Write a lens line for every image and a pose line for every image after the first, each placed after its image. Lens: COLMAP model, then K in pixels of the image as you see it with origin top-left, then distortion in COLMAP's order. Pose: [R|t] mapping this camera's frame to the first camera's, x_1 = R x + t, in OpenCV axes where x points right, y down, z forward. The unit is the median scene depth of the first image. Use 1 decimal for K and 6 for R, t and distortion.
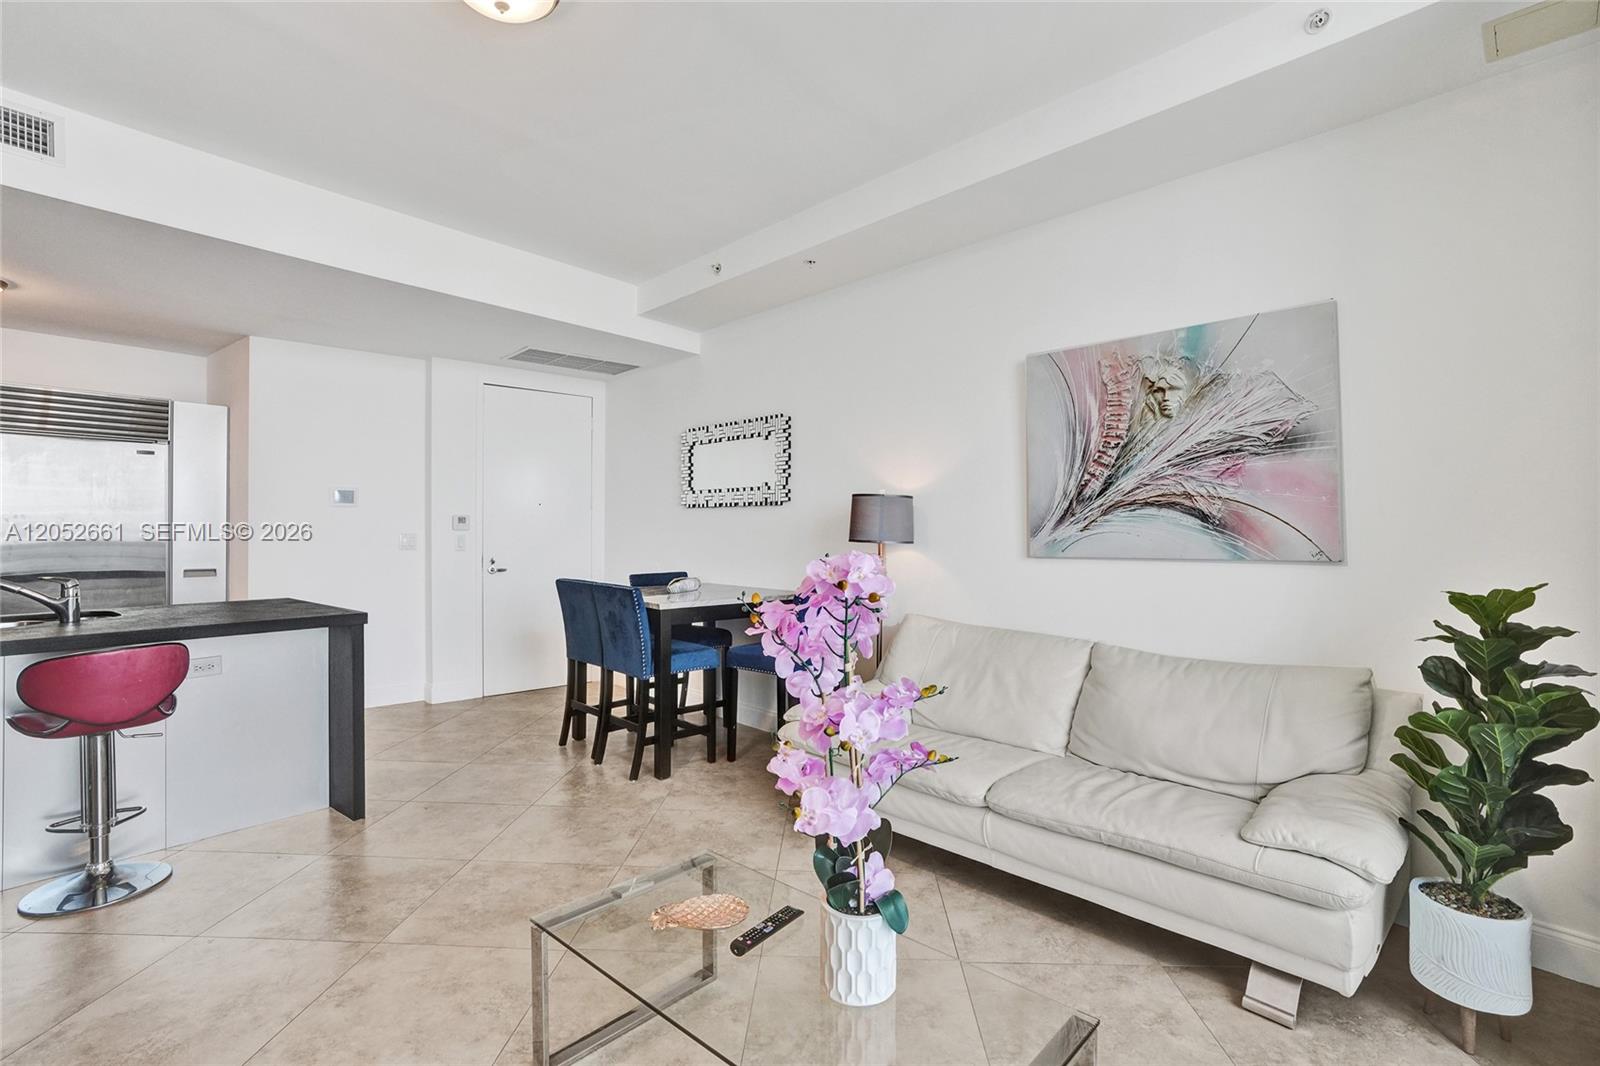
lens RADIAL K [[773.7, 0, 802.8], [0, 773.7, 529.7], [0, 0, 1]] dist [-0.044520, 0.022428]
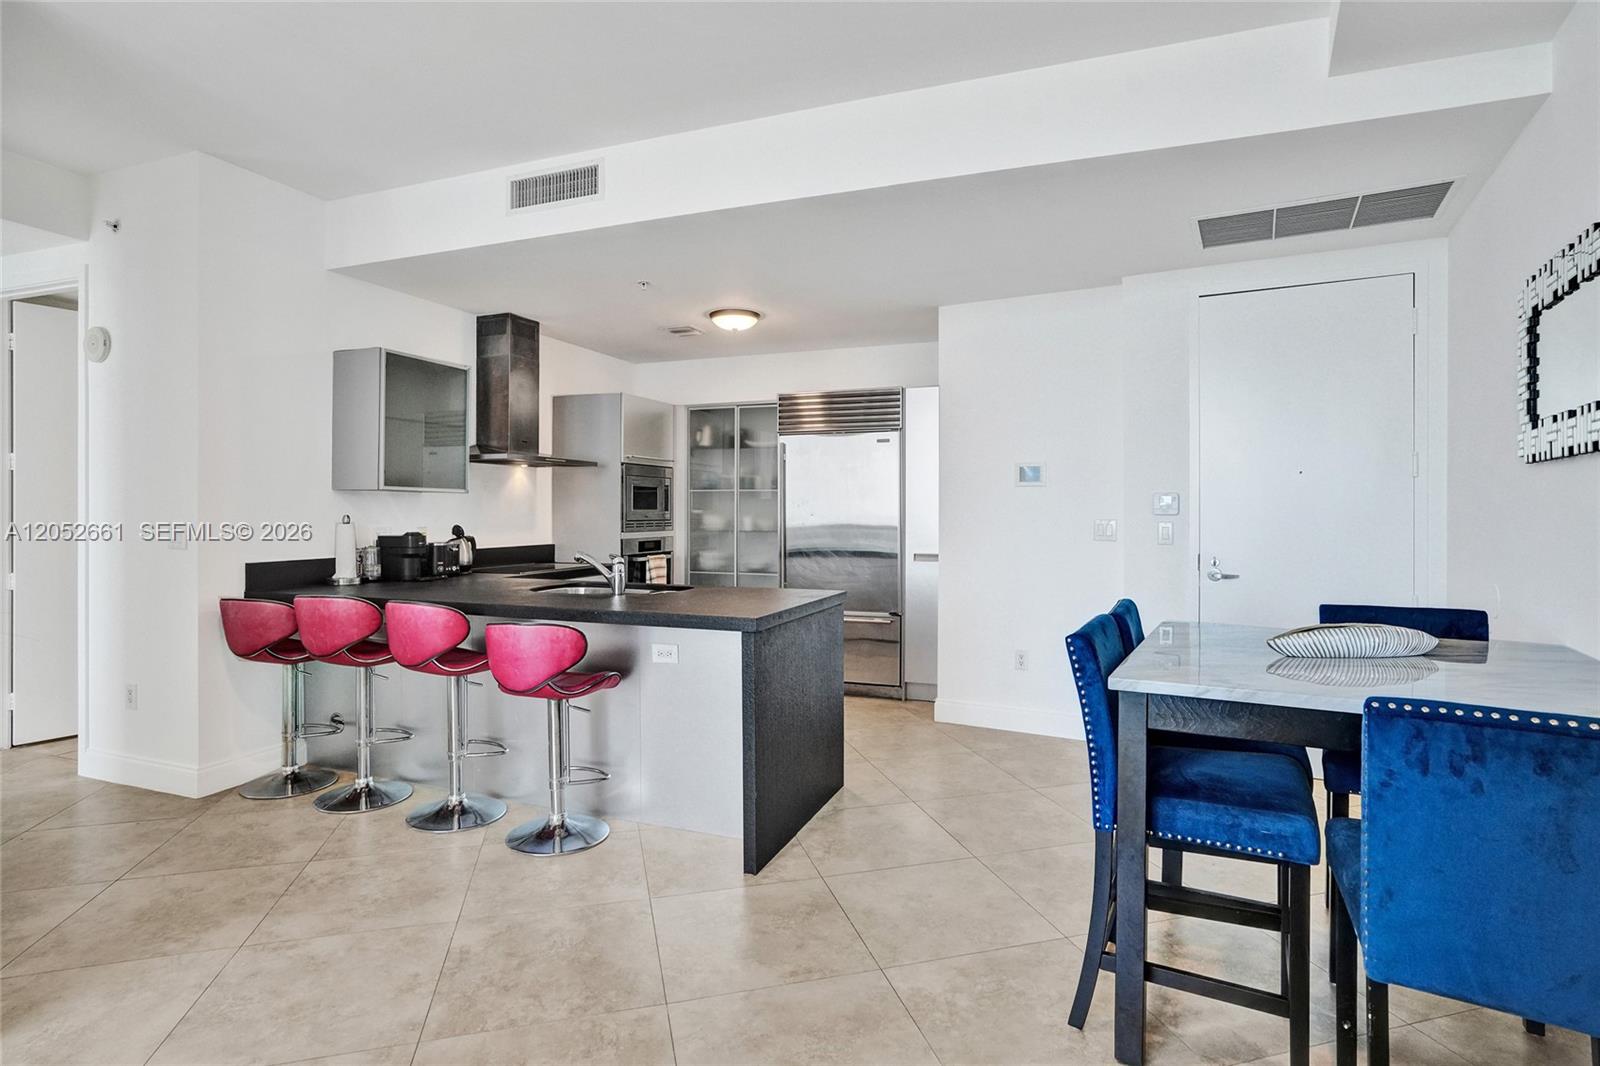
lens RADIAL K [[805.9, 0, 799.6], [0, 805.9, 511.6], [0, 0, 1]] dist [-0.003452, -0.000430]
pose [[0.315550, -0.000262, -0.948909, 0.171930], [-0.002334, 0.999997, -0.001053, -0.001393], [0.948906, 0.002547, 0.315548, 0.545557]]
